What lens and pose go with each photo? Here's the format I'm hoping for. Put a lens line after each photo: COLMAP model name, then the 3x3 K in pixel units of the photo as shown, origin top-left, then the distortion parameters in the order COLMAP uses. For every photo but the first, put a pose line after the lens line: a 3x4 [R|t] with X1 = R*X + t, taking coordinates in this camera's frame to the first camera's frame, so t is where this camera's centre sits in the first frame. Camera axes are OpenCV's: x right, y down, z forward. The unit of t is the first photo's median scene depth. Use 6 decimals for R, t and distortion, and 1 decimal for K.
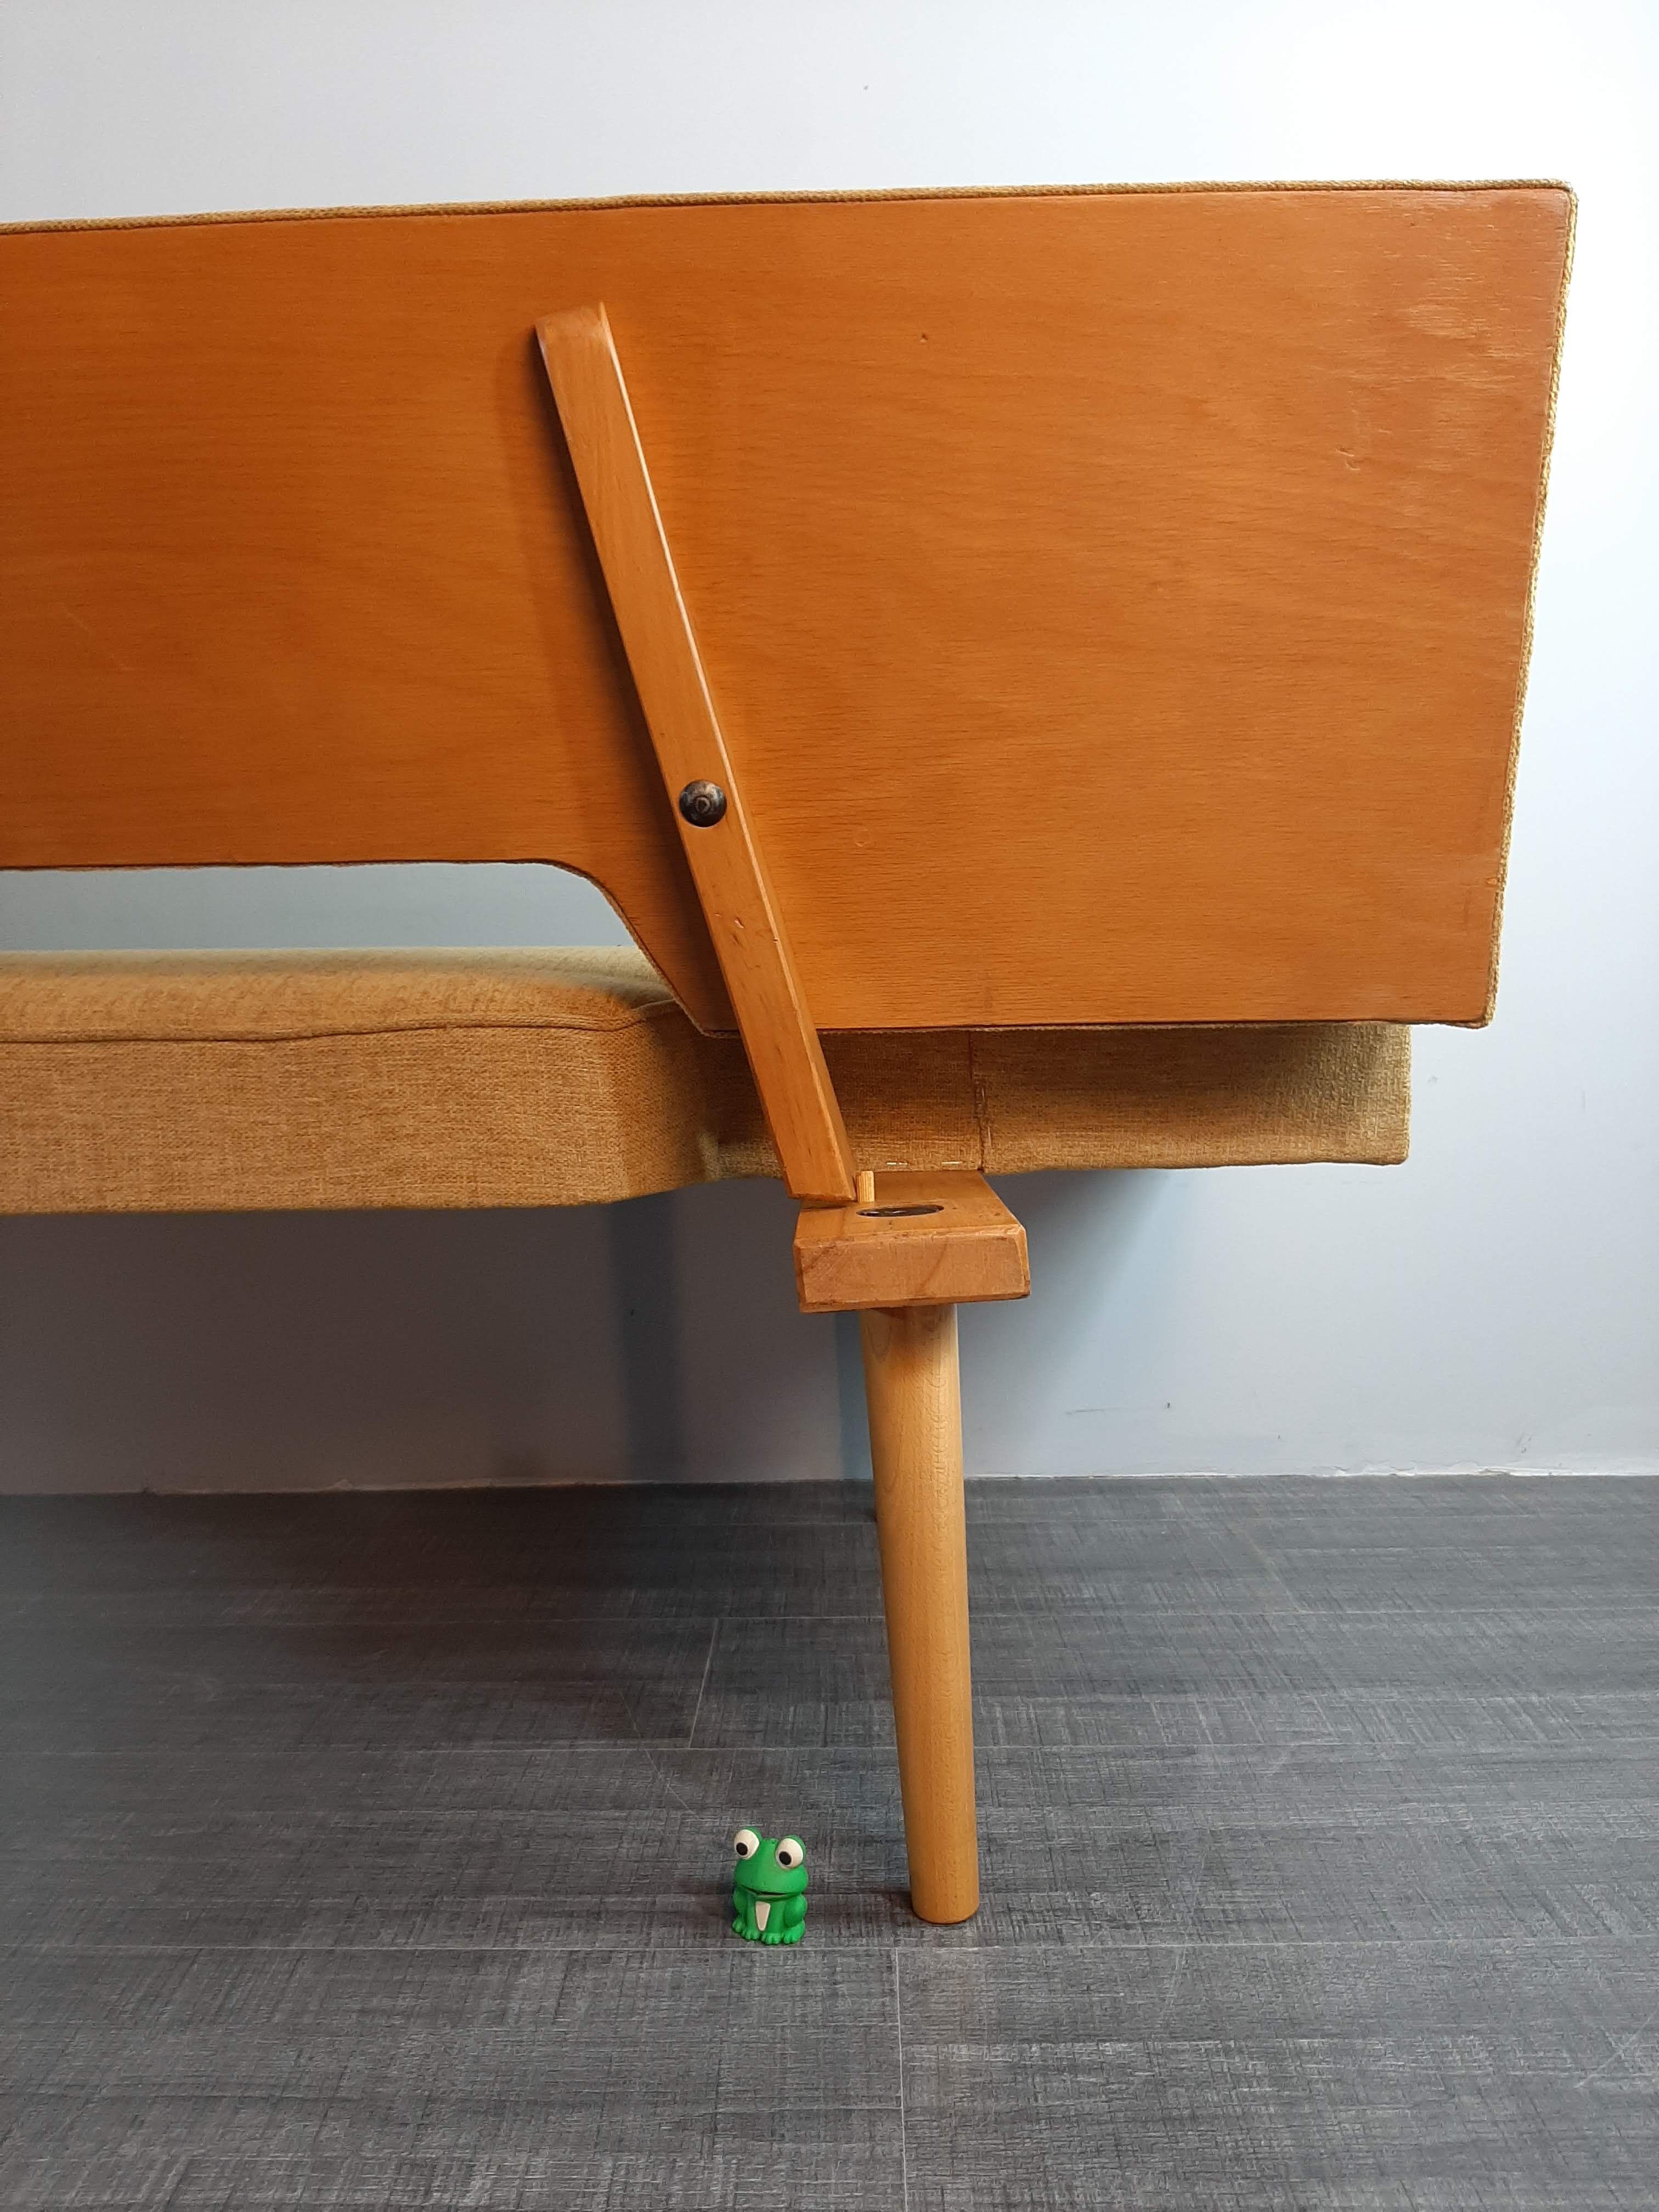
lens RADIAL K [[1740.1, 0, 829.5], [0, 1740.1, 1106.0], [0, 0, 1]] dist [0.105081, -0.231113]
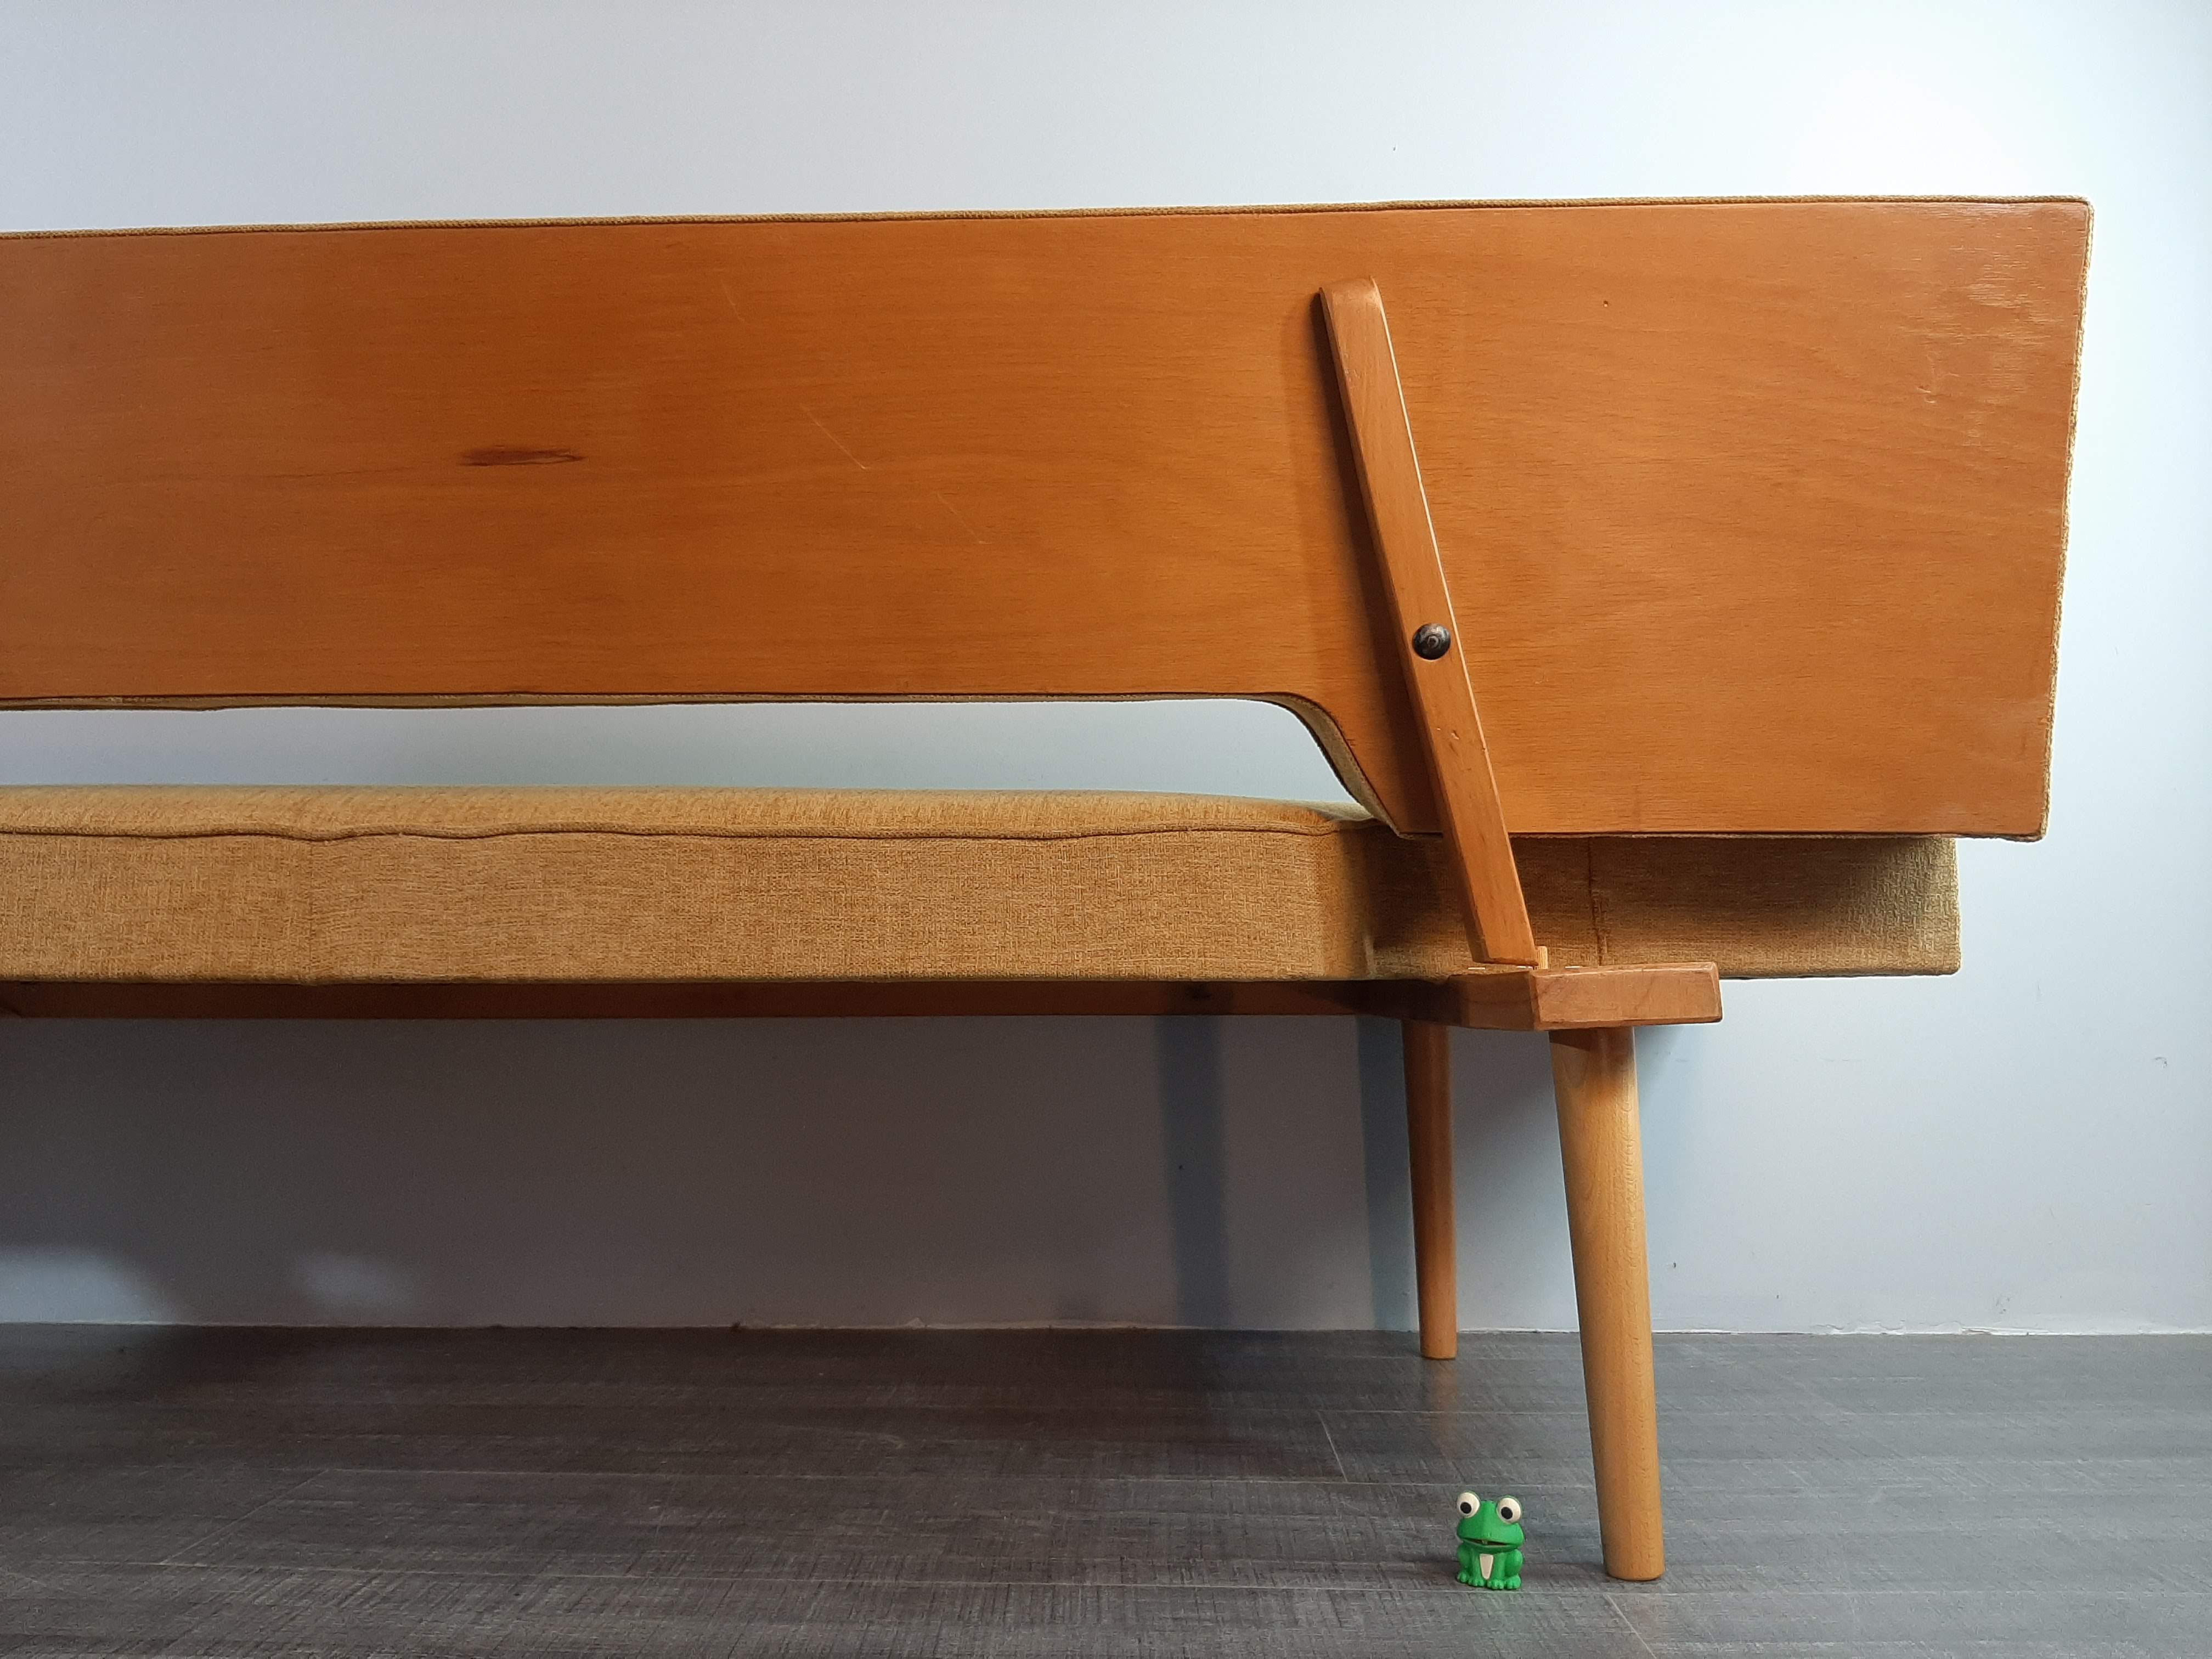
lens RADIAL K [[1740.1, 0, 1106.0], [0, 1740.1, 829.5], [0, 0, 1]] dist [0.105081, -0.231113]
pose [[0.999775, 0.015403, -0.014552, -0.273890], [-0.017605, 0.985982, -0.165919, 0.170084], [0.011792, 0.166137, 0.986032, -0.234336]]
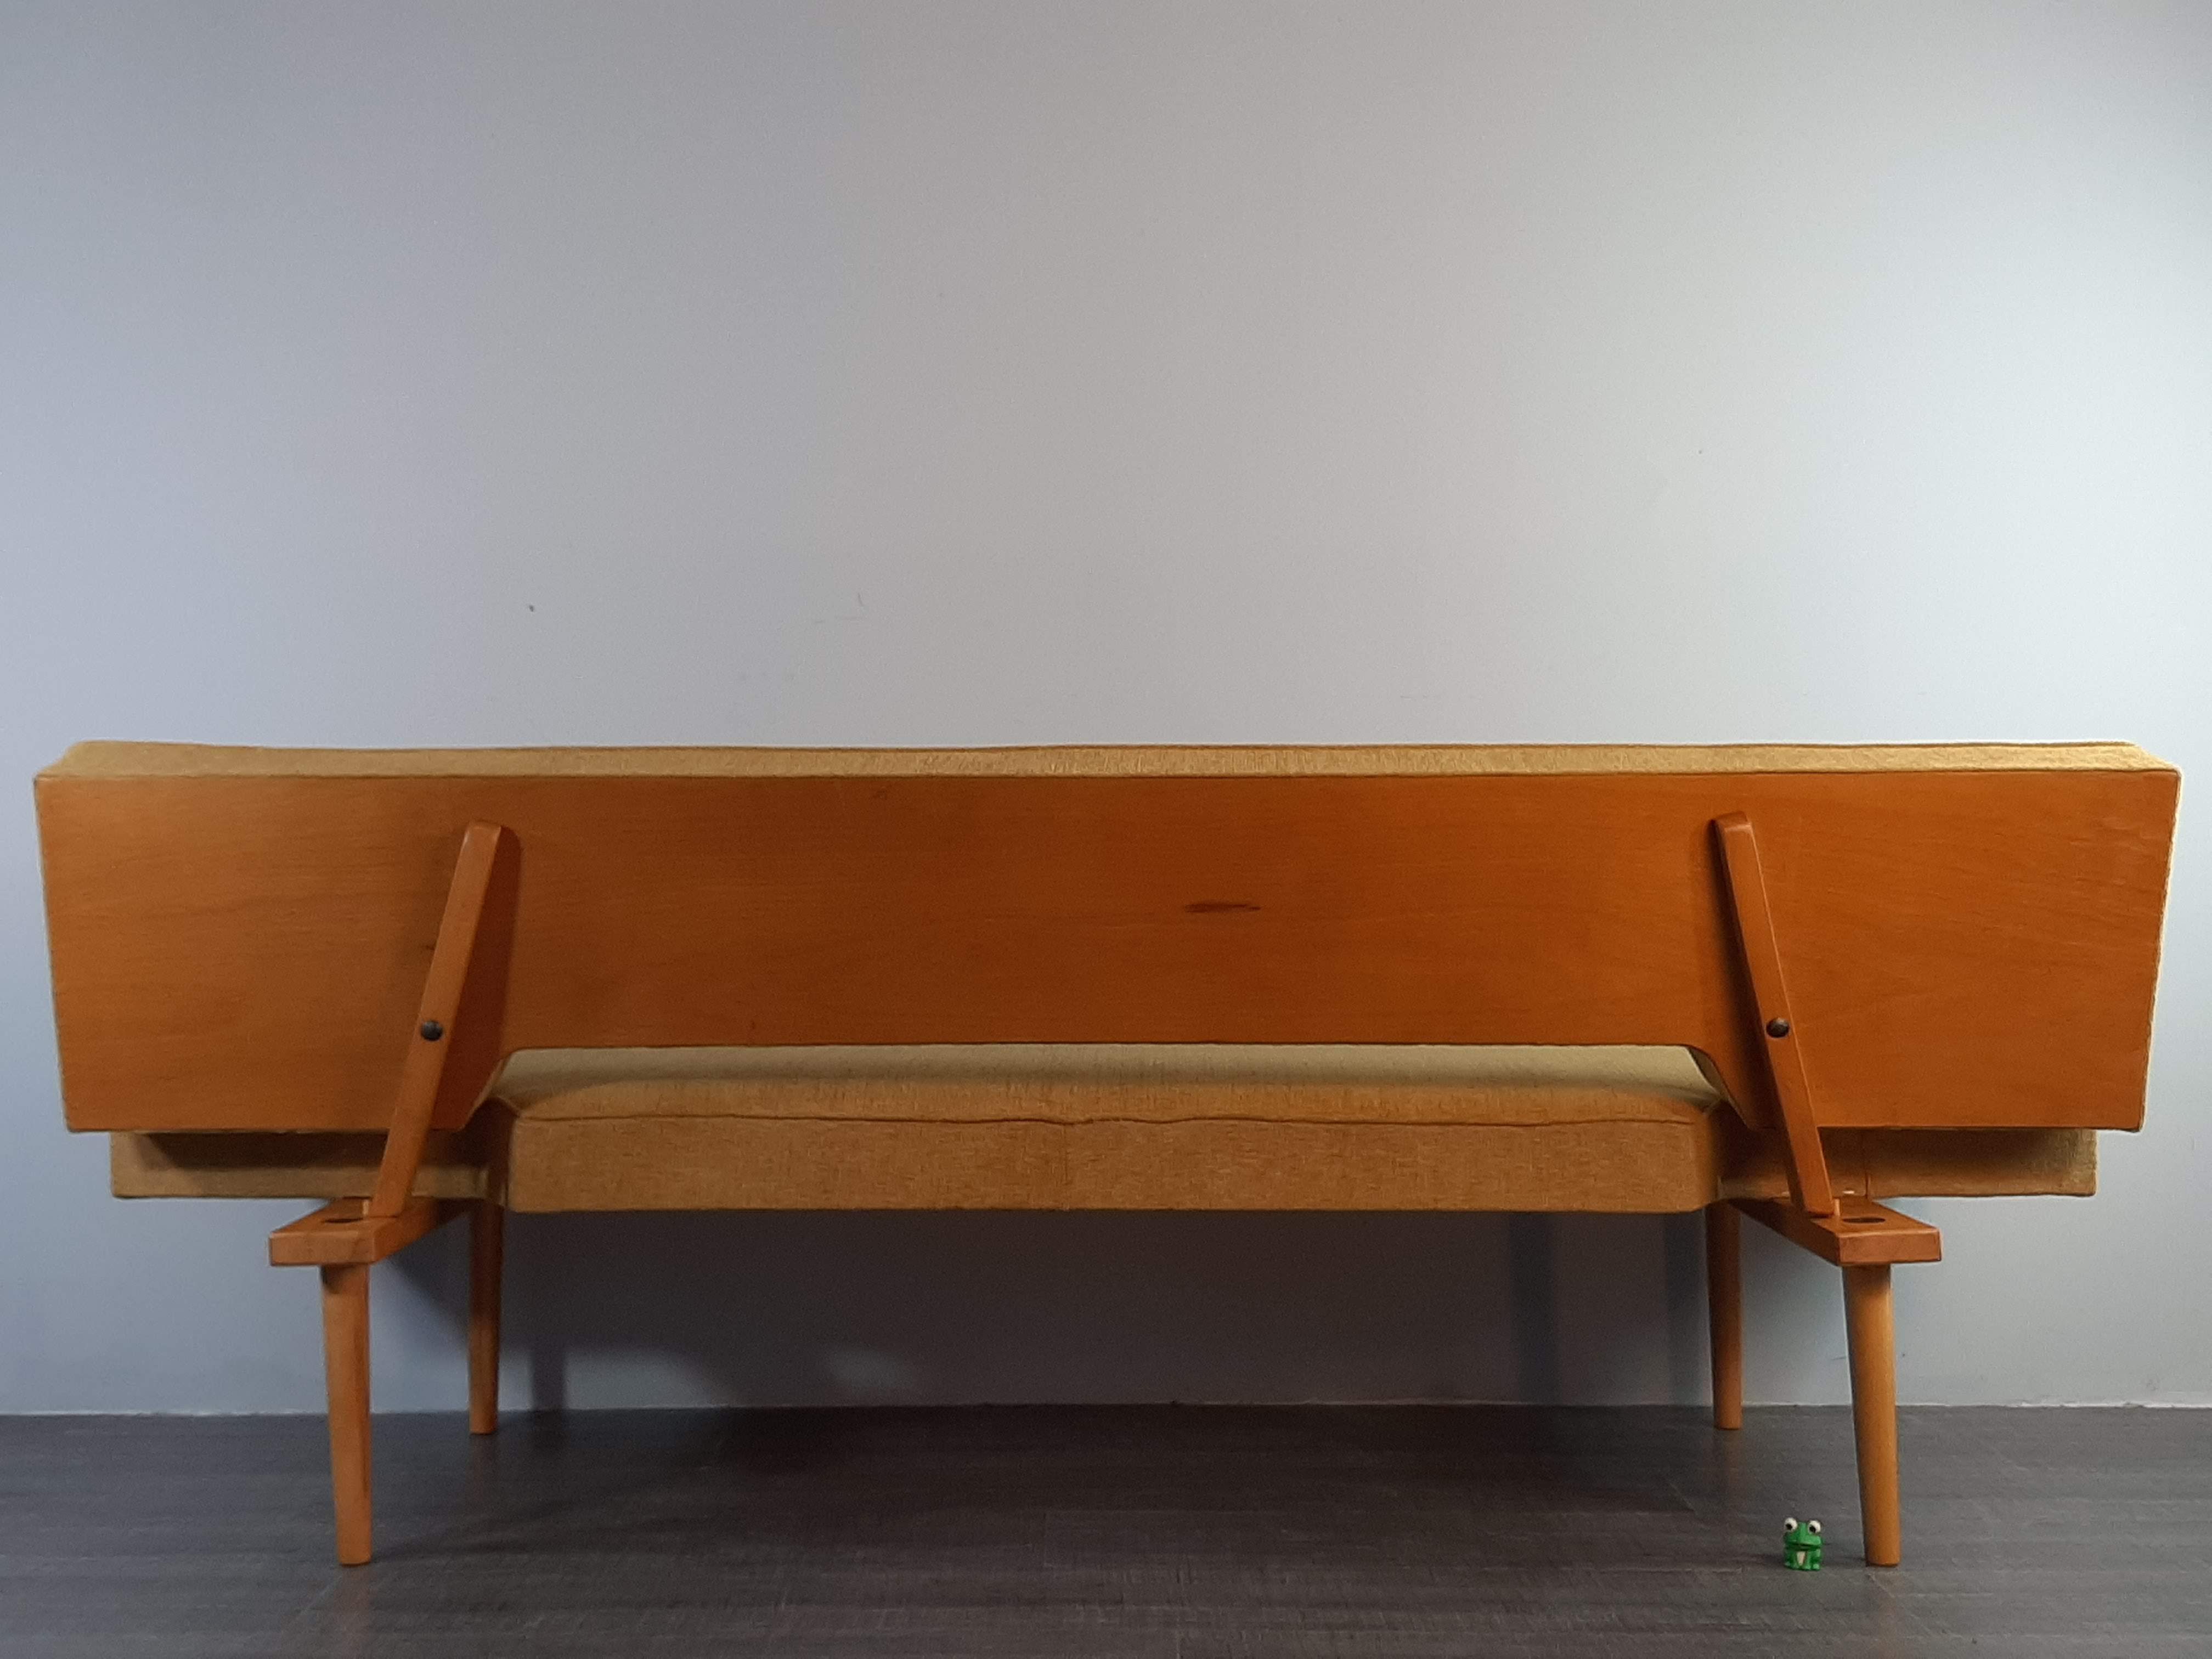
lens RADIAL K [[2691.8, 0, 1106.0], [0, 2691.8, 829.5], [0, 0, 1]] dist [0.105784, -0.271117]
pose [[0.999715, 0.016801, 0.016940, -0.905928], [-0.015597, 0.997503, -0.068881, -0.163797], [-0.018055, 0.068597, 0.997481, -2.200306]]
